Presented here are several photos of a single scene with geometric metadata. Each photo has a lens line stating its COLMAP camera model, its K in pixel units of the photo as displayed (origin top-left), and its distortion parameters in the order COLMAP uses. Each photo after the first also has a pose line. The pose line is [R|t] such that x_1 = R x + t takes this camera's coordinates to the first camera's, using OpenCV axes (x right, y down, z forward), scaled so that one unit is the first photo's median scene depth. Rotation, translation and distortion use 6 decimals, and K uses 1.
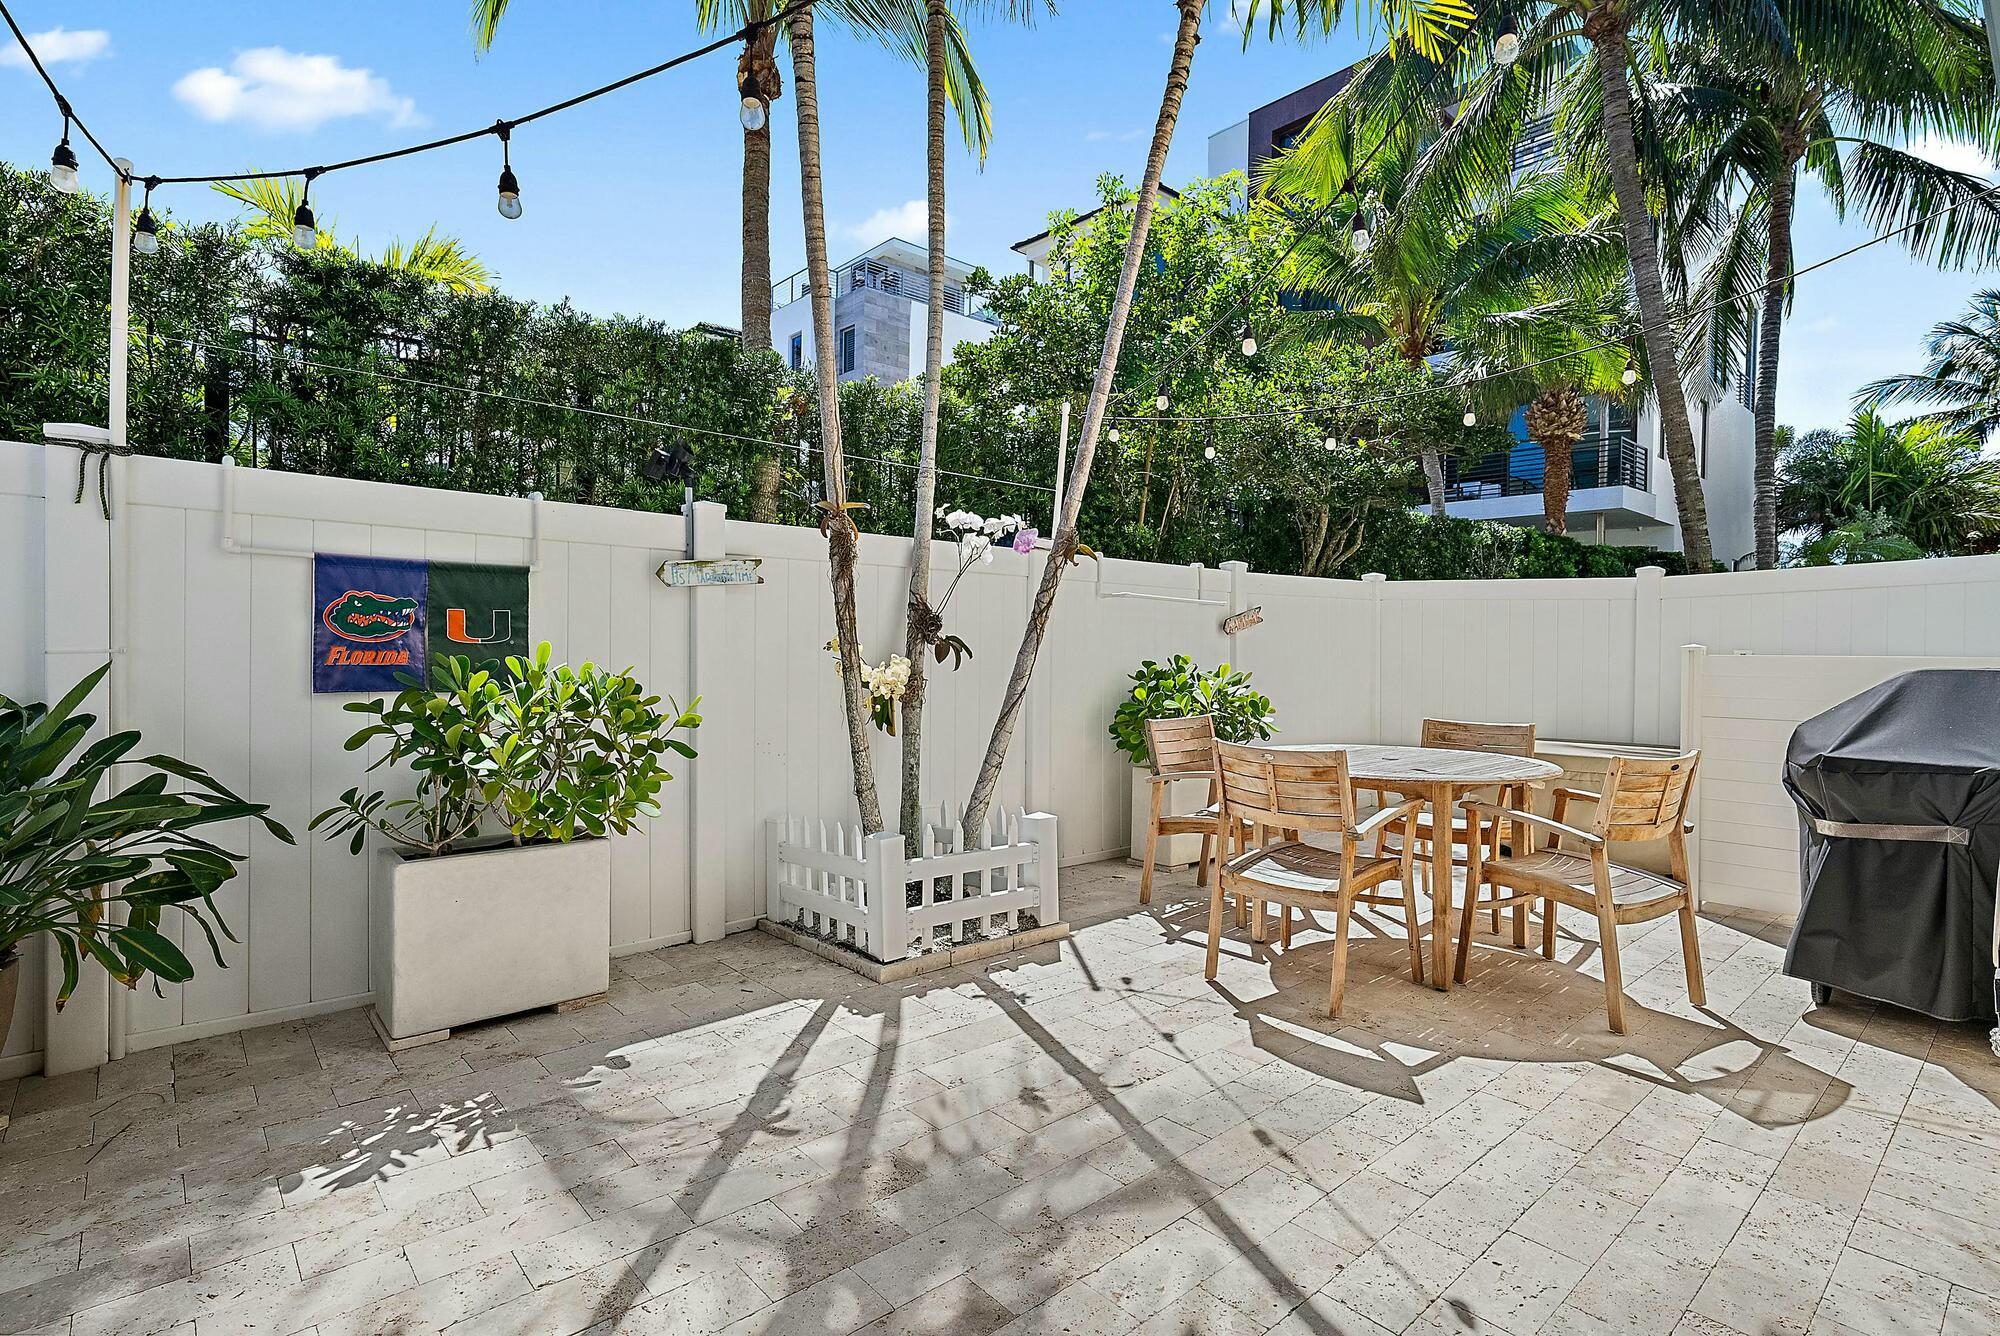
lens RADIAL K [[941.5, 0, 1000.8], [0, 941.5, 664.3], [0, 0, 1]] dist [0.002490, 0.000260]
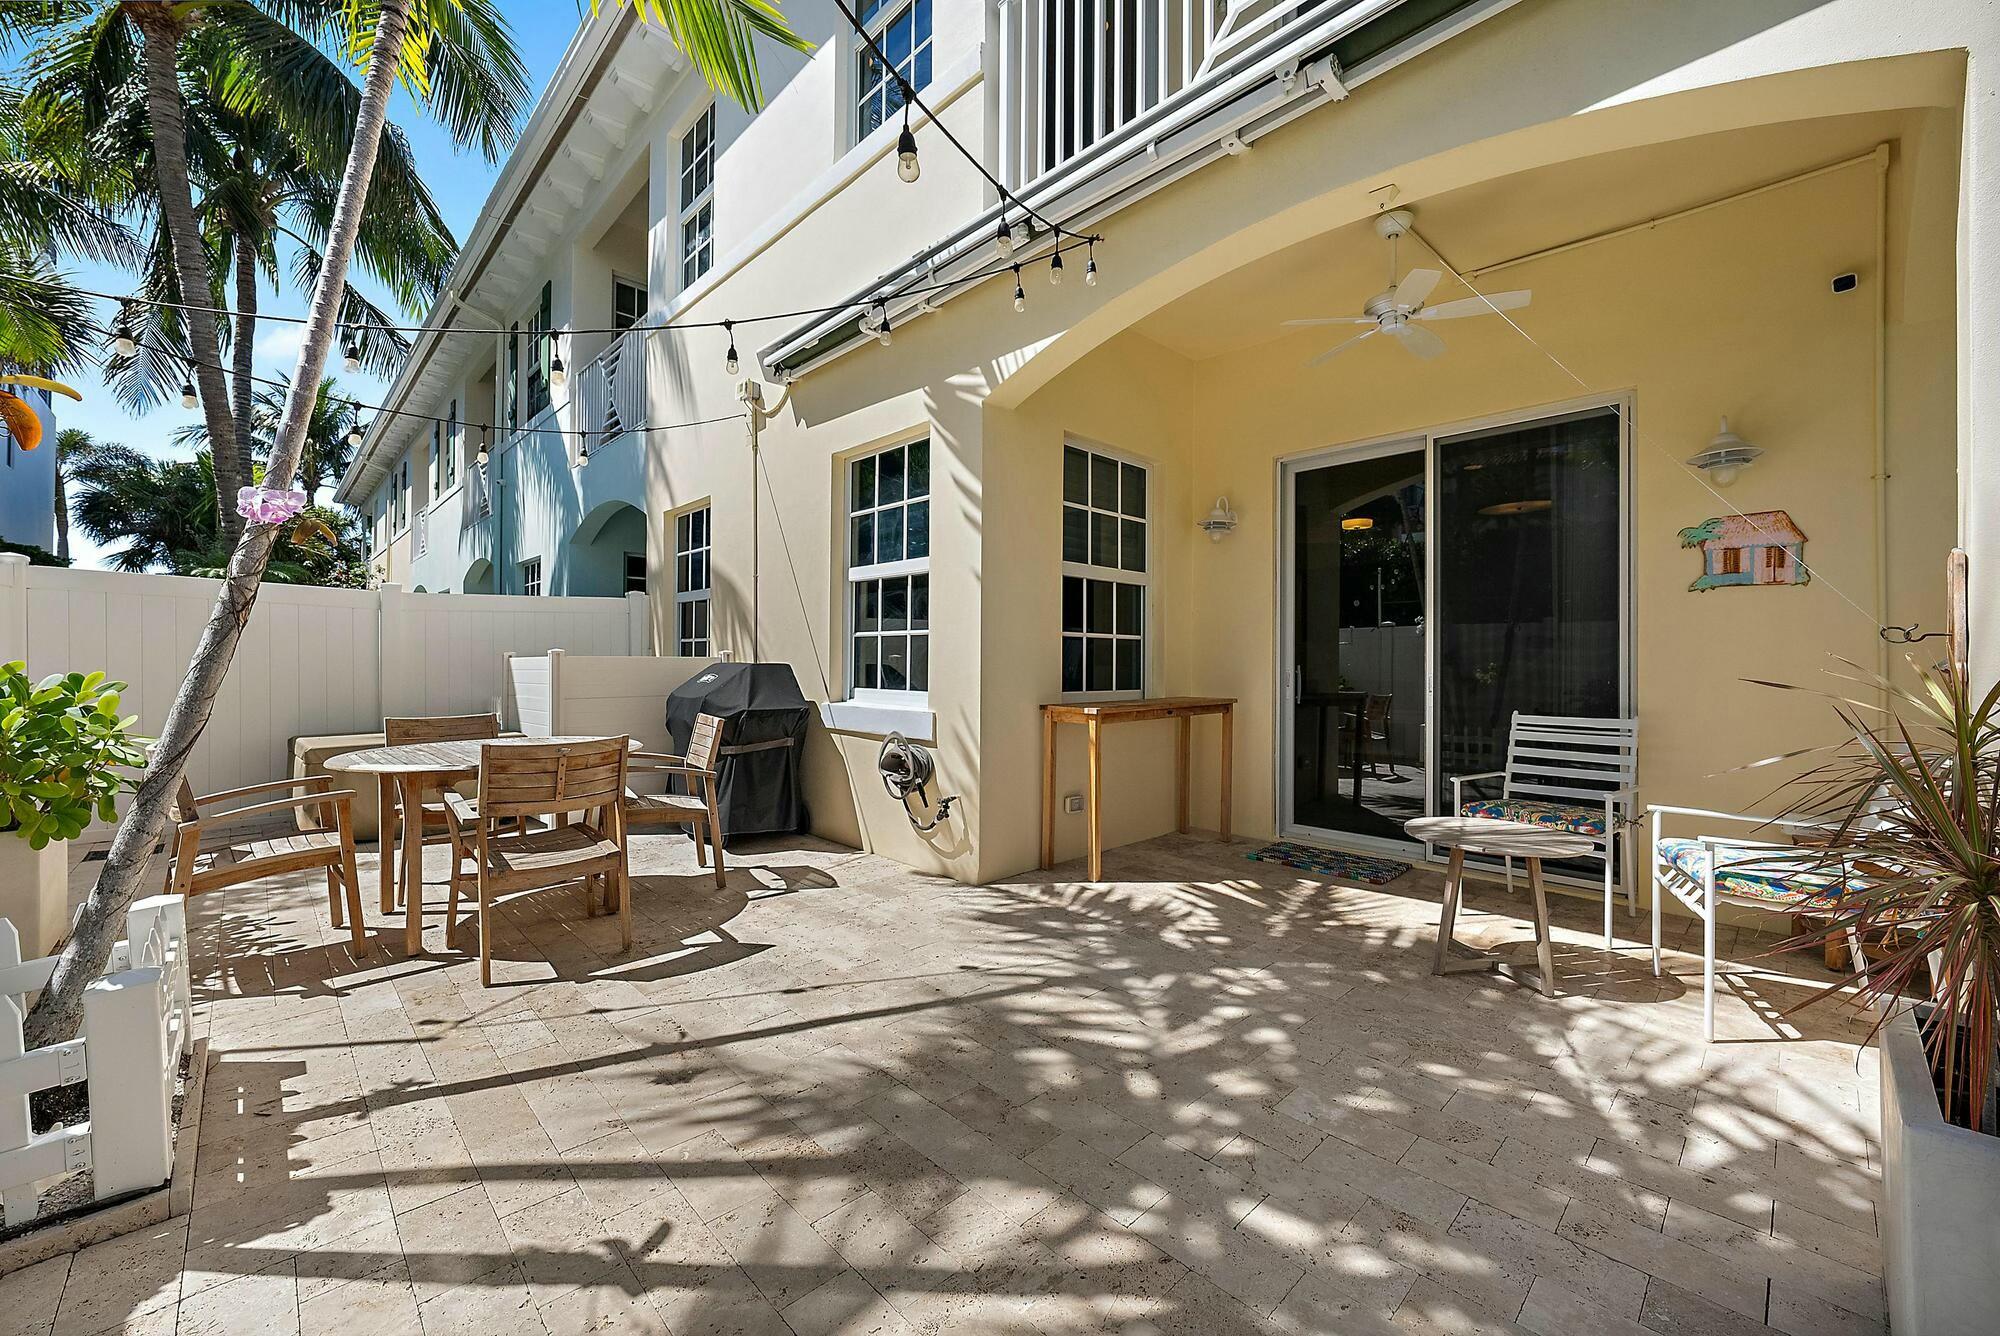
lens RADIAL K [[794.2, 0, 988.6], [0, 794.2, 657.6], [0, 0, 1]] dist [0.000310, -0.000455]
pose [[-0.023941, -0.009863, 0.999665, -0.723539], [0.009472, 0.999904, 0.010092, -0.019675], [-0.999669, 0.009710, -0.023845, 0.549801]]
